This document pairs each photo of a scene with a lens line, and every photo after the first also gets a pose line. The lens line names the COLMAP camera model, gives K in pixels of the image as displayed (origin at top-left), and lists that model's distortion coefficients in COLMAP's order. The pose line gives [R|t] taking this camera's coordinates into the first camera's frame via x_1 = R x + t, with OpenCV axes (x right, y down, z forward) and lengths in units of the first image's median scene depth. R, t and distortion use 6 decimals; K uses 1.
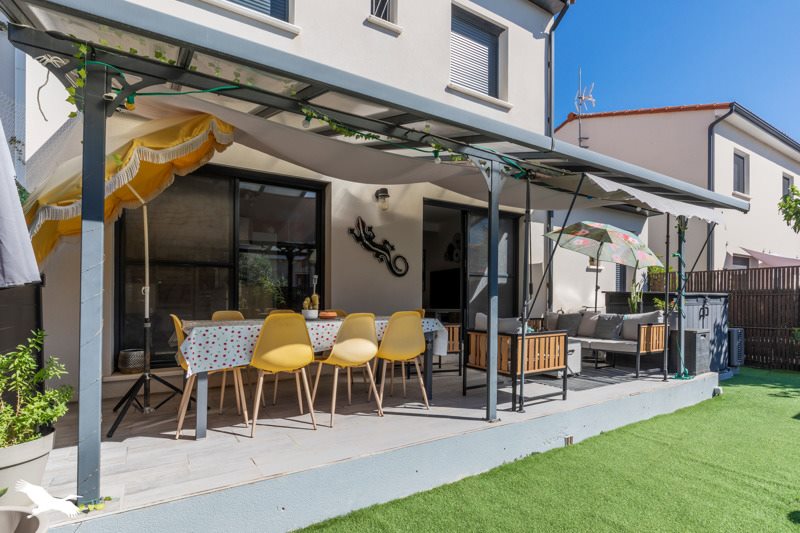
lens RADIAL K [[392.5, 0, 393.3], [0, 392.5, 301.5], [0, 0, 1]] dist [-0.000560, 0.000229]
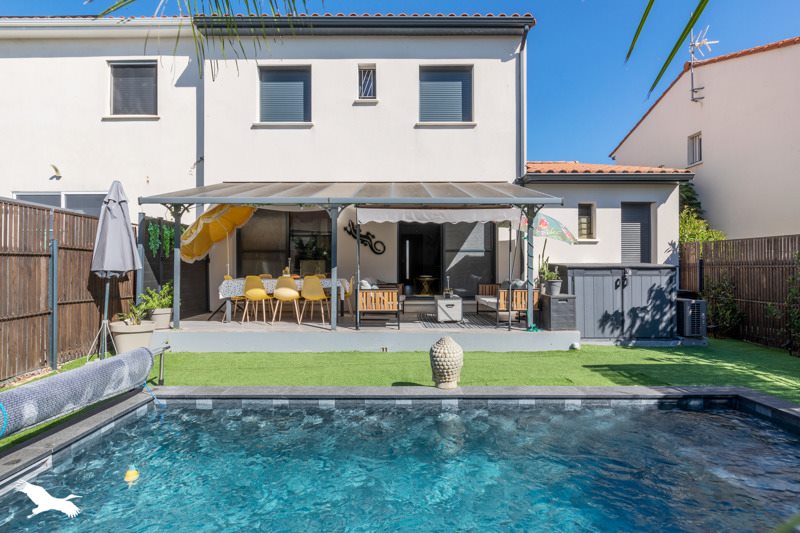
lens RADIAL K [[392.5, 0, 399.9], [0, 392.5, 265.7], [0, 0, 1]] dist [-0.000560, 0.000229]
pose [[0.856951, 0.004705, -0.515377, 0.944803], [-0.003558, 0.999989, 0.003212, -0.024166], [0.515386, -0.000919, 0.856958, -0.331034]]
